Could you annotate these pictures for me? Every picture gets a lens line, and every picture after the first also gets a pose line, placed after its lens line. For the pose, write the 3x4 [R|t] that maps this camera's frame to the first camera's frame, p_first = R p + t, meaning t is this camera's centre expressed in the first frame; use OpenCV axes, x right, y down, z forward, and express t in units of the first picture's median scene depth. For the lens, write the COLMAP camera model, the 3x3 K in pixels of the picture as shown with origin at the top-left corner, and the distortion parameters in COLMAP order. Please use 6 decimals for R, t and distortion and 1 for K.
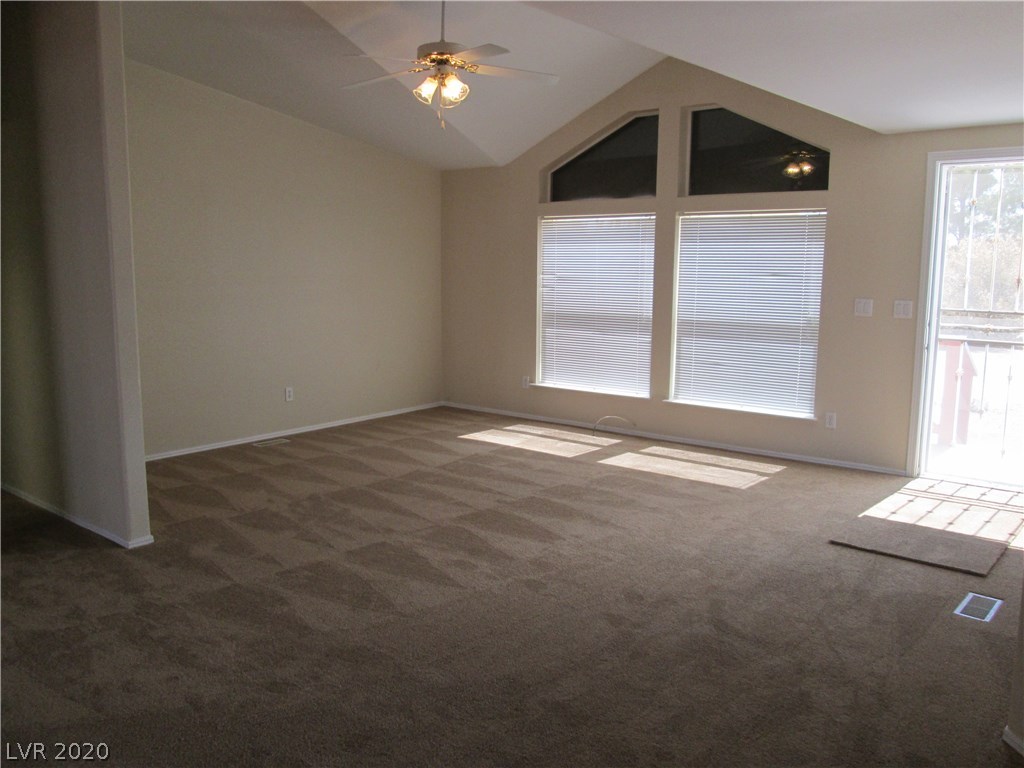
lens RADIAL K [[851.8, 0, 507.1], [0, 851.8, 384.9], [0, 0, 1]] dist [-0.051197, 0.027386]
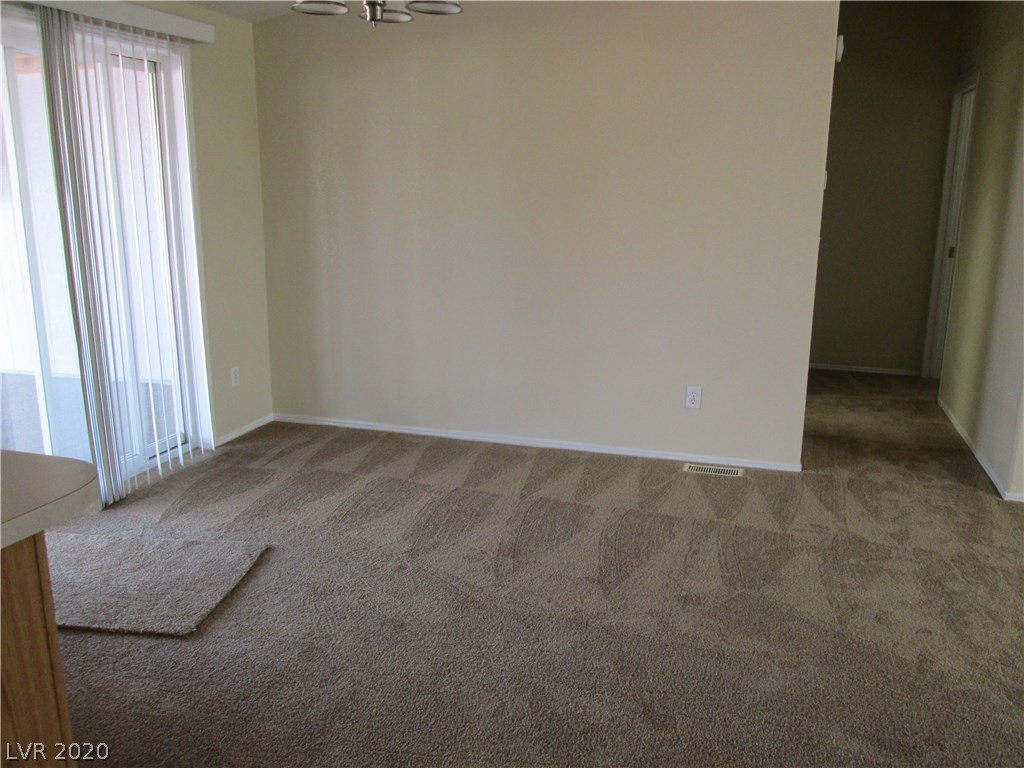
lens RADIAL K [[851.8, 0, 508.5], [0, 851.8, 385.0], [0, 0, 1]] dist [-0.051197, 0.027386]
pose [[0.389655, 0.219056, -0.894530, 0.180030], [-0.145049, 0.973775, 0.175278, -0.013579], [0.909467, 0.061452, 0.411210, 0.158954]]
